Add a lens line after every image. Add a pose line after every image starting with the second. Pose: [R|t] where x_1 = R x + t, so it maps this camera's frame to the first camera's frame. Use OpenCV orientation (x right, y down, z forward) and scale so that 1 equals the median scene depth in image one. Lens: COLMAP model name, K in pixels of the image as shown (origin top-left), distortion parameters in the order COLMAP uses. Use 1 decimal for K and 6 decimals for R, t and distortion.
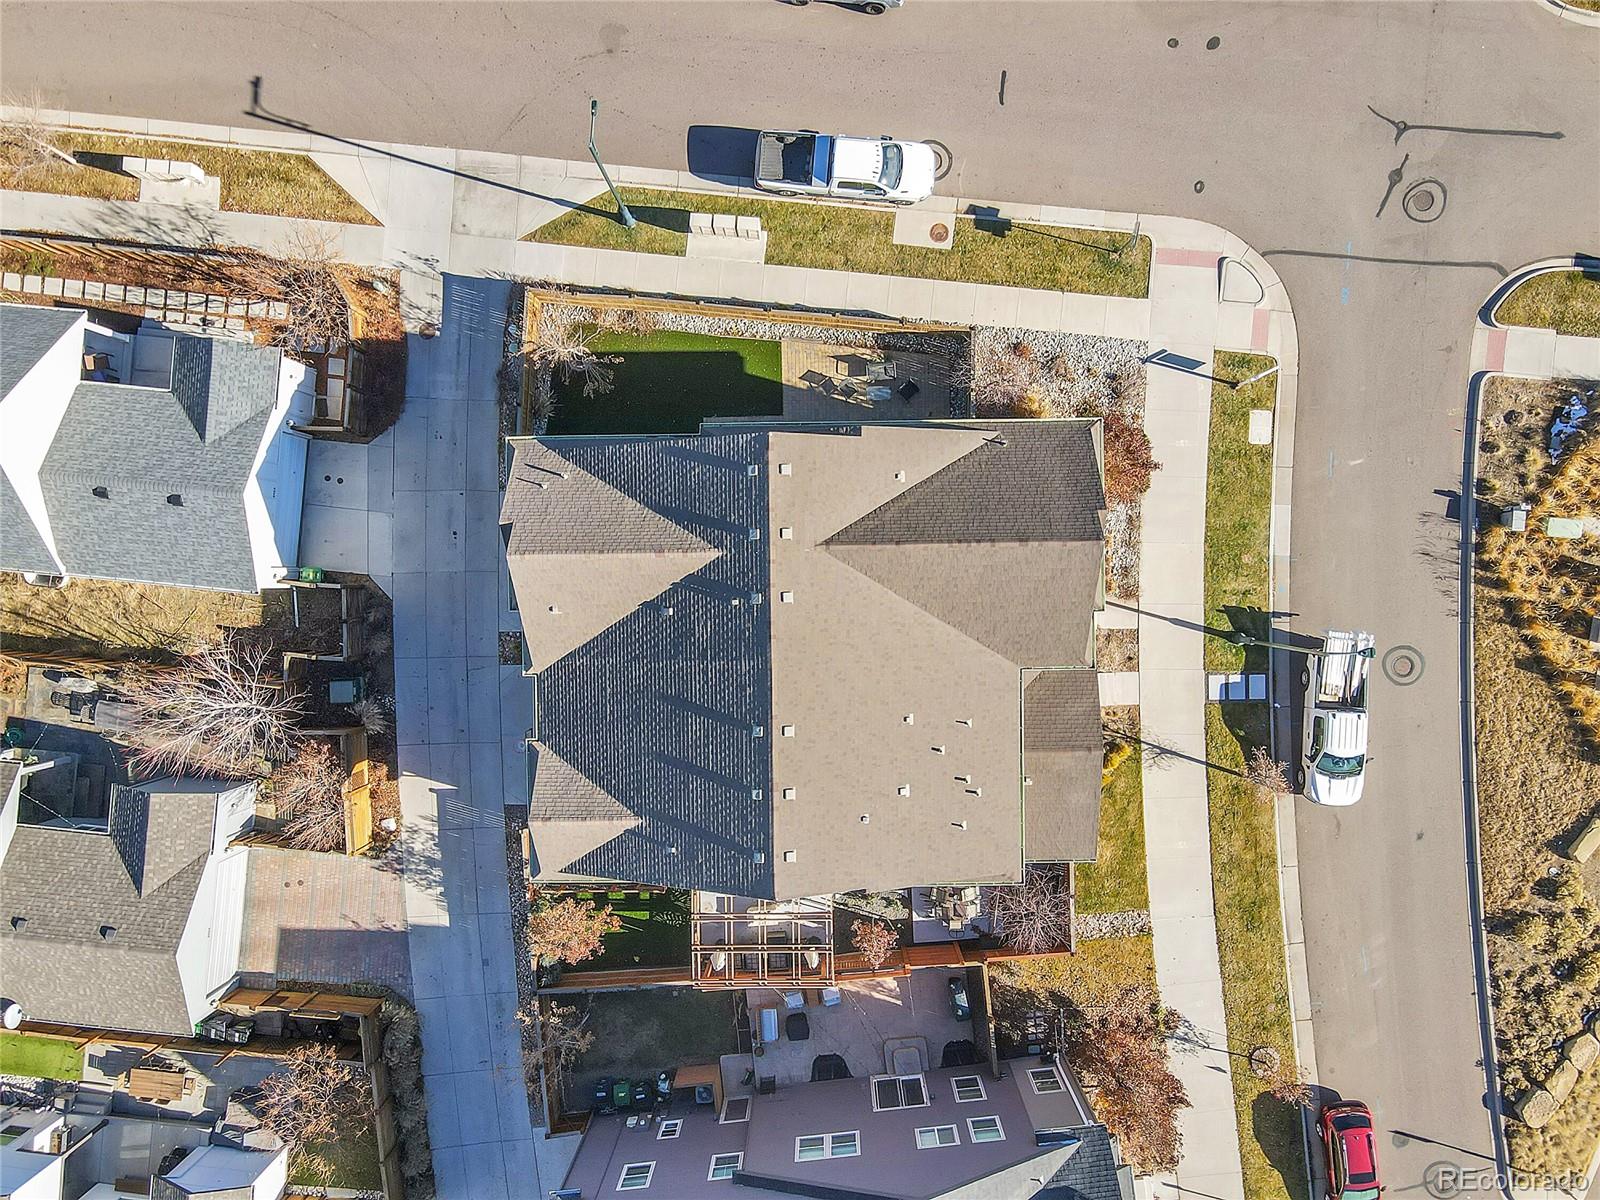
lens RADIAL K [[1176.6, 0, 800.0], [0, 1176.6, 600.0], [0, 0, 1]] dist [-0.003016, 0.021093]
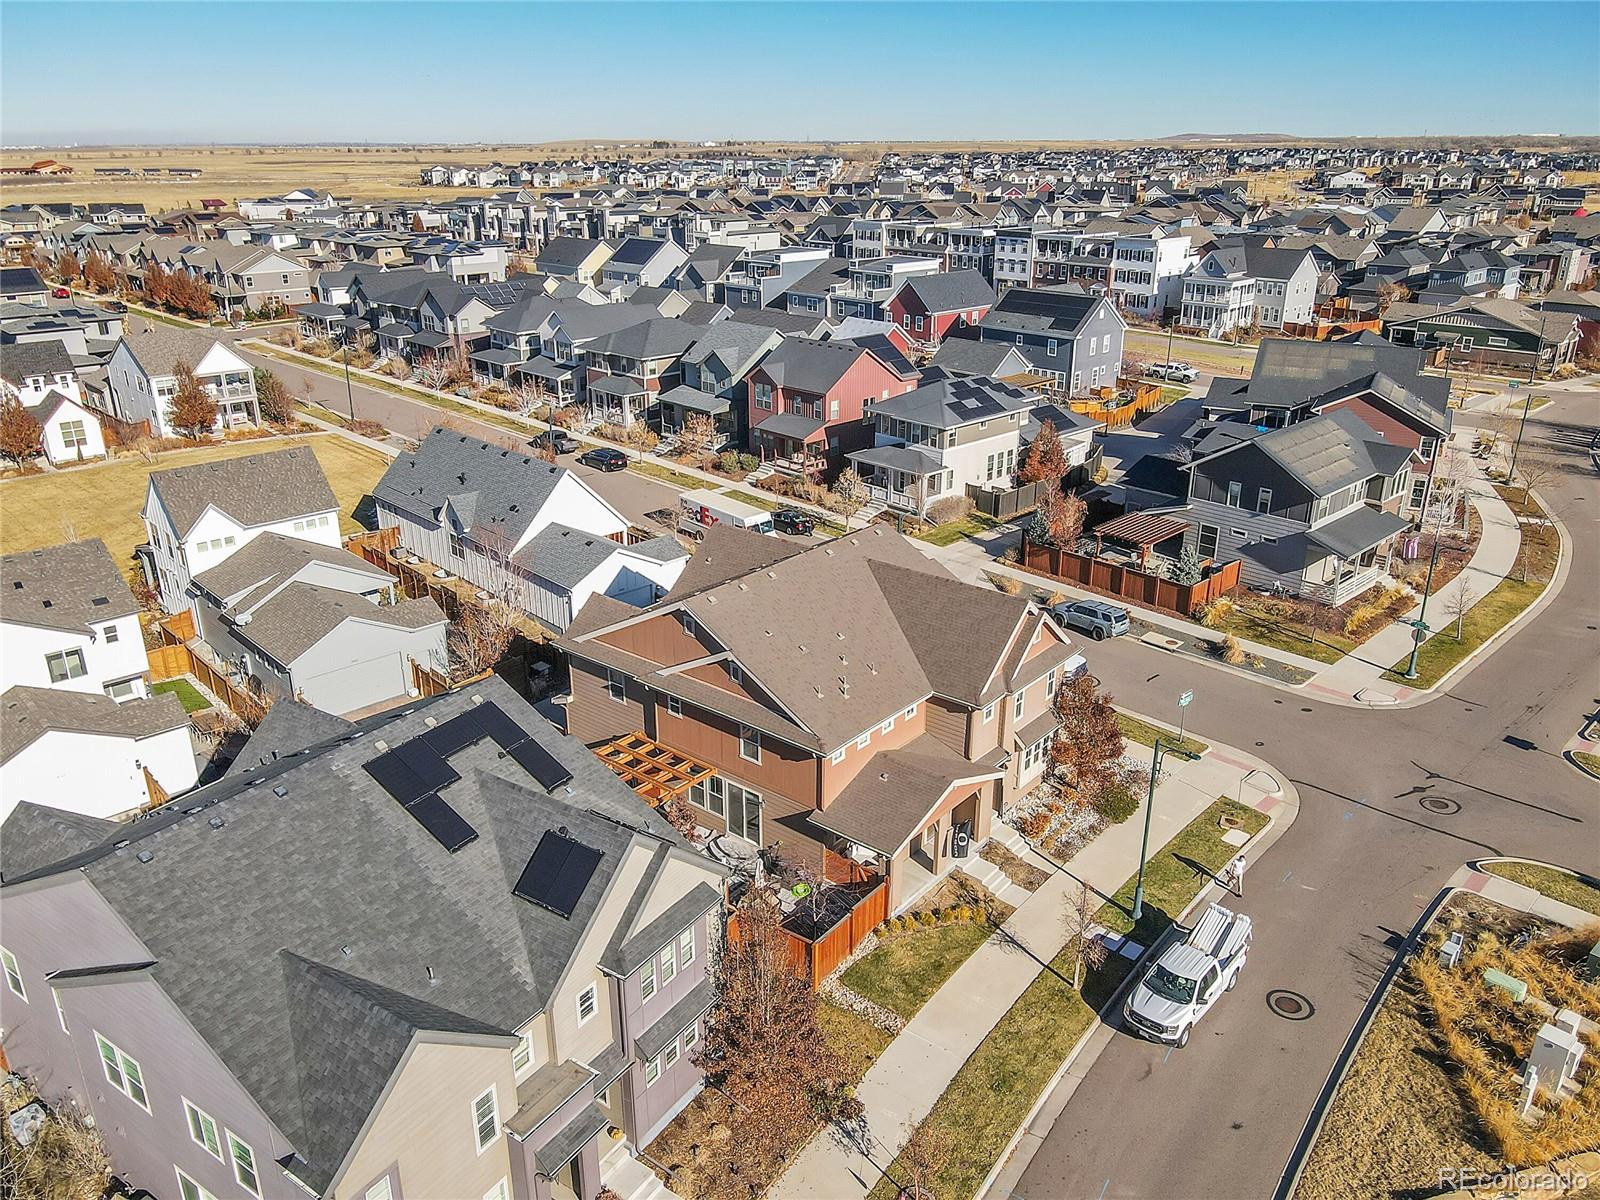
lens RADIAL K [[1176.6, 0, 800.0], [0, 1176.6, 600.0], [0, 0, 1]] dist [-0.003016, 0.021093]
pose [[0.760944, 0.268211, -0.590785, 0.679668], [-0.647752, 0.261879, -0.715428, 0.874390], [-0.037171, 0.927082, 0.373010, 0.380933]]
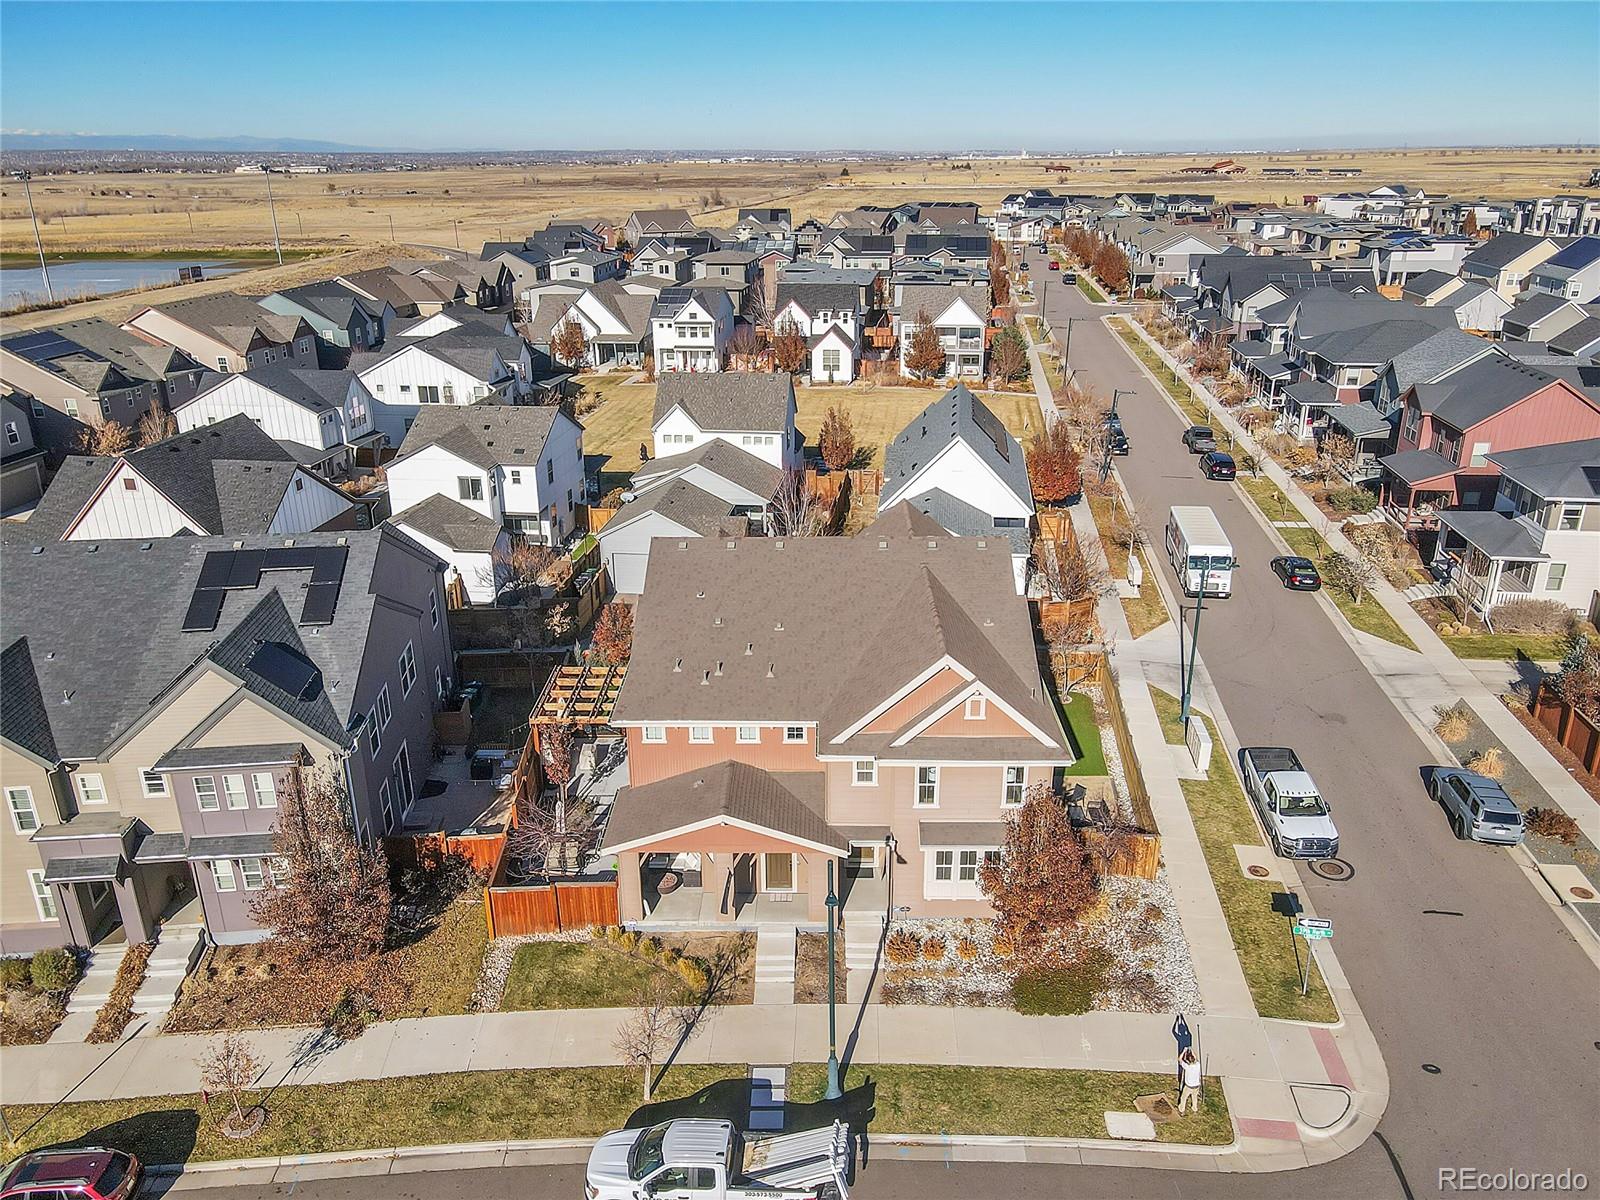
lens RADIAL K [[1176.6, 0, 800.0], [0, 1176.6, 600.0], [0, 0, 1]] dist [-0.003016, 0.021093]
pose [[-0.030180, 0.390475, -0.920119, 0.928897], [-0.999517, -0.018608, 0.024887, 0.040826], [-0.007404, 0.920426, 0.390848, 0.429824]]
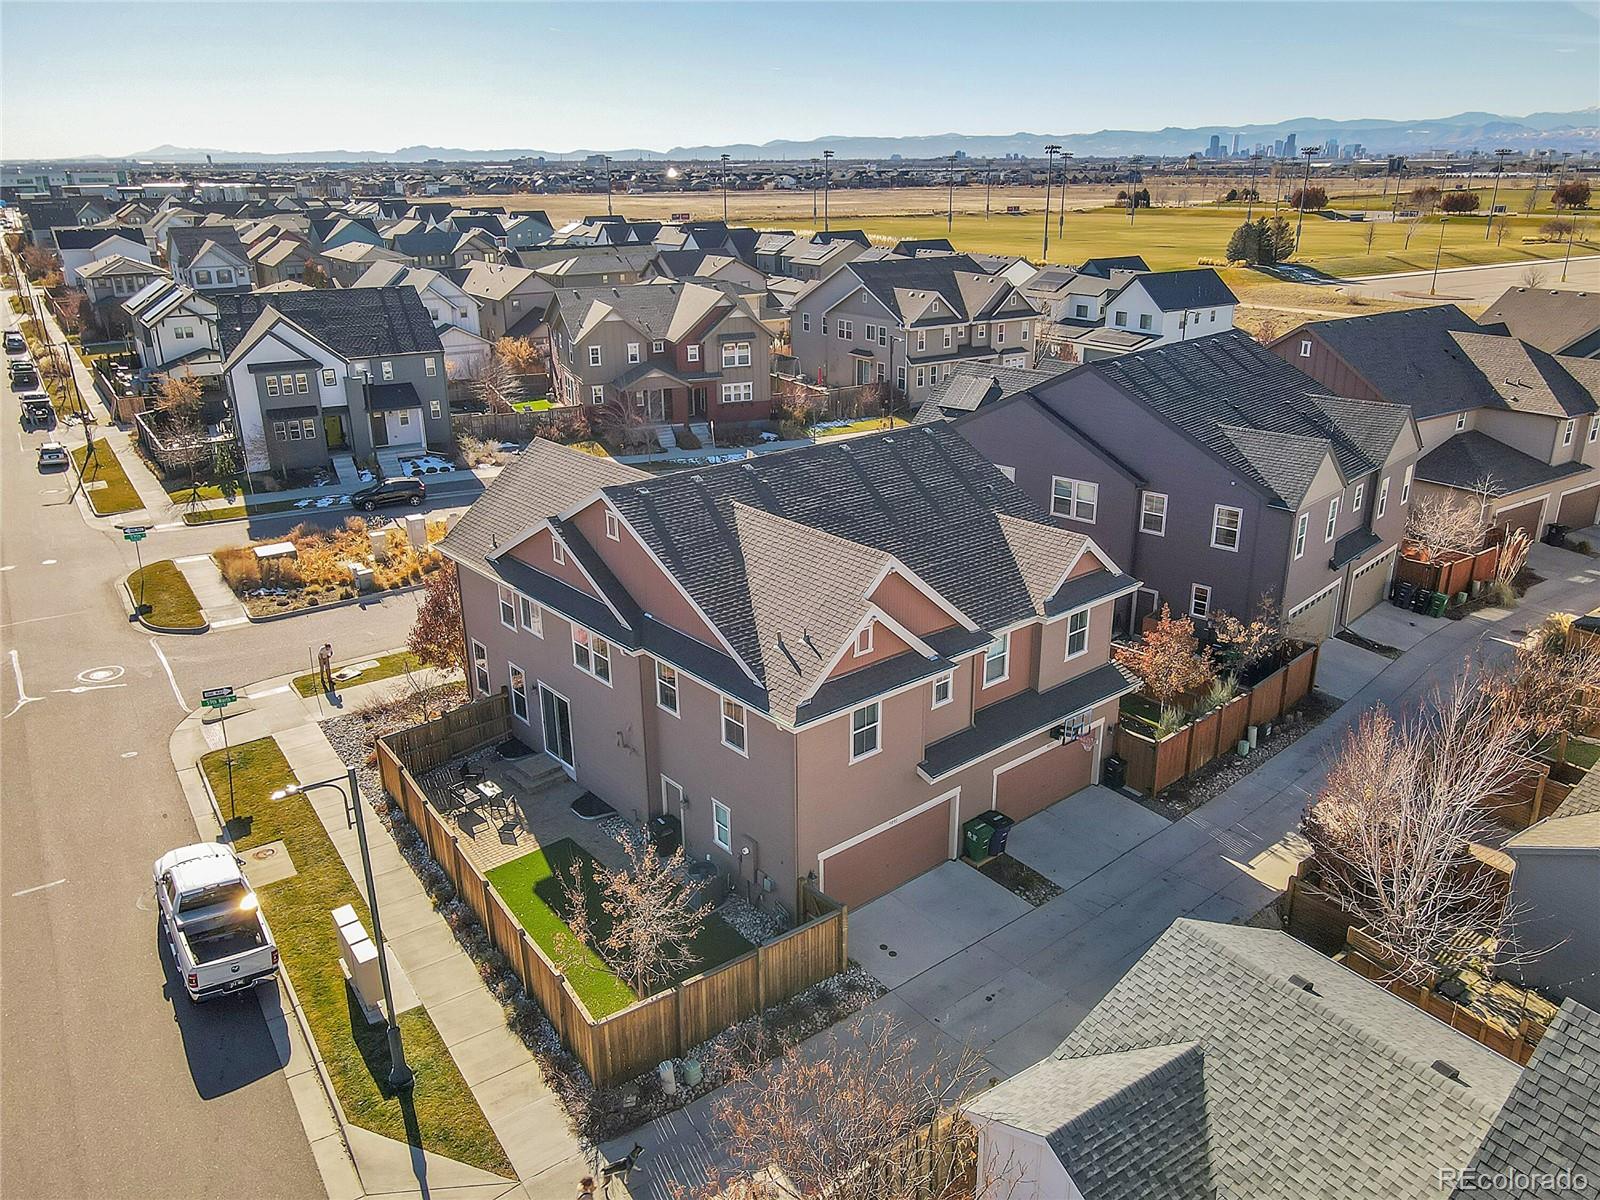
lens RADIAL K [[1176.6, 0, 800.0], [0, 1176.6, 600.0], [0, 0, 1]] dist [-0.003016, 0.021093]
pose [[-0.637179, -0.230097, 0.735567, -0.650350], [0.769424, -0.245147, 0.589821, -0.461123], [0.044606, 0.941785, 0.333245, 0.597794]]
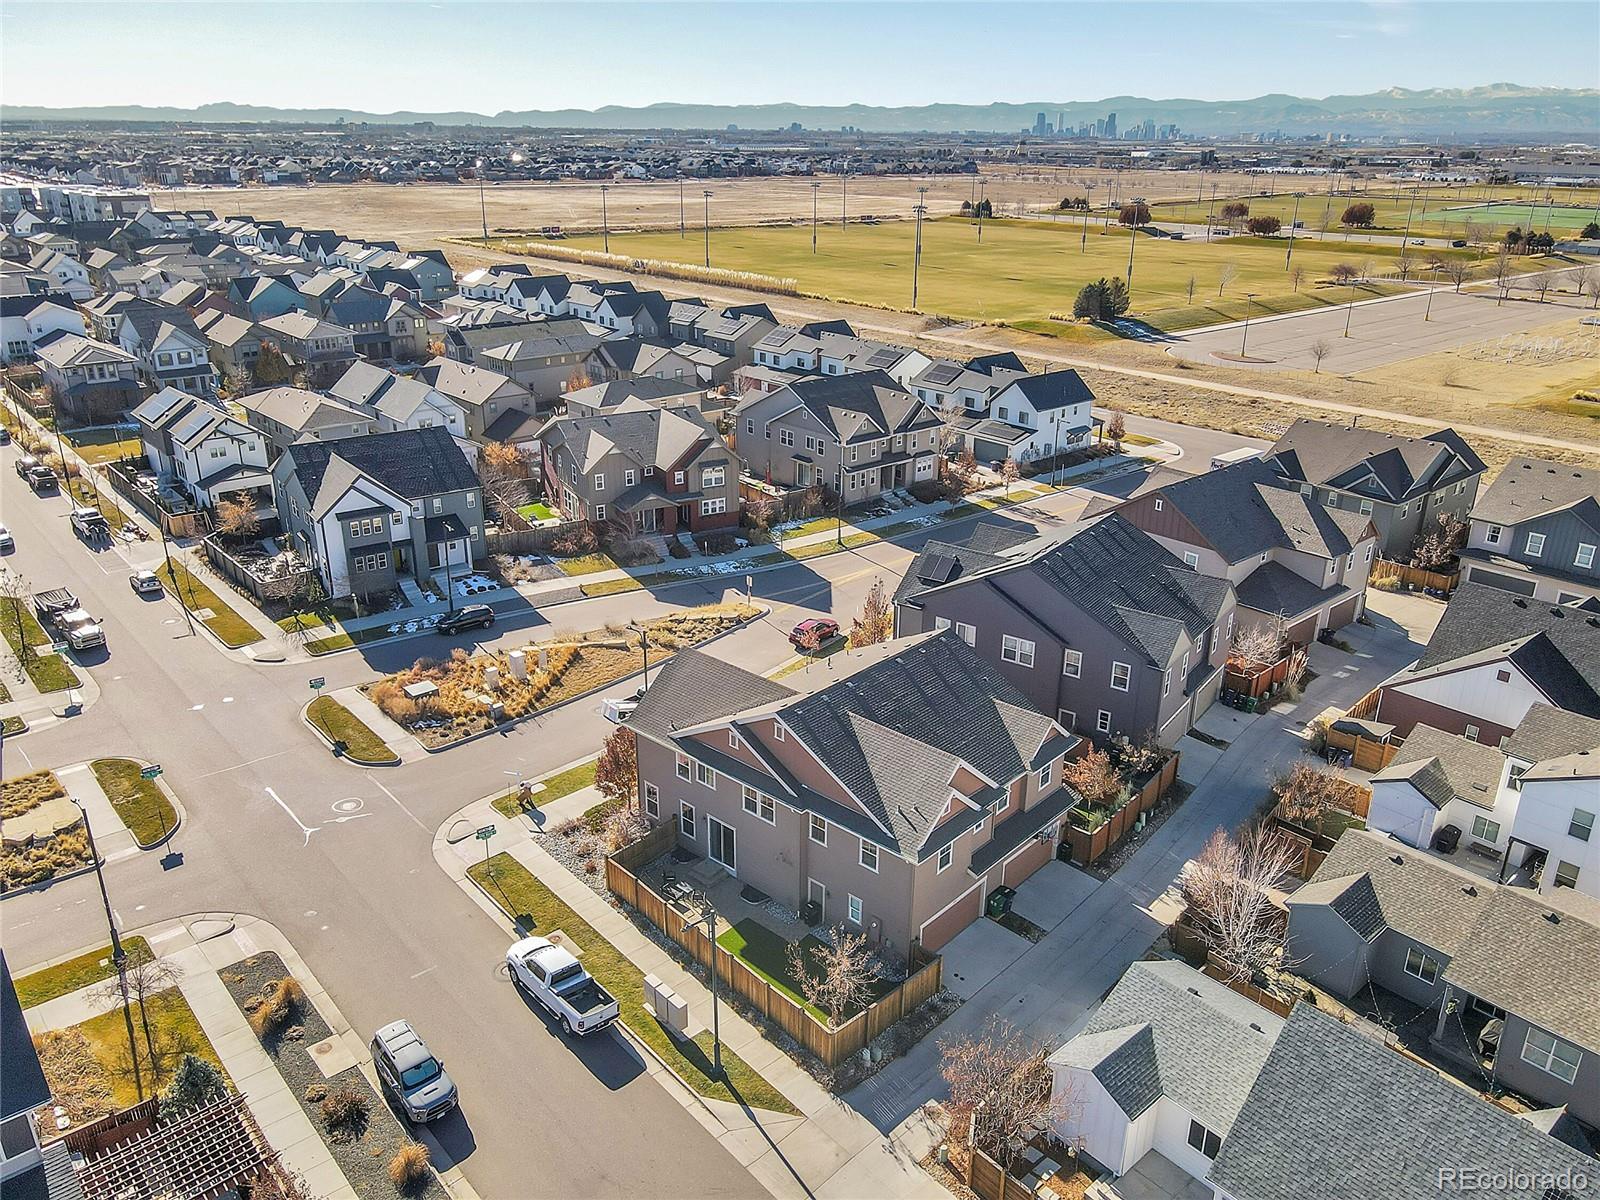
lens RADIAL K [[1176.6, 0, 800.0], [0, 1176.6, 600.0], [0, 0, 1]] dist [-0.003016, 0.021093]
pose [[-0.732578, -0.225924, 0.642097, -0.791353], [0.680089, -0.282335, 0.676584, -0.878709], [0.028430, 0.932333, 0.360481, 0.226711]]
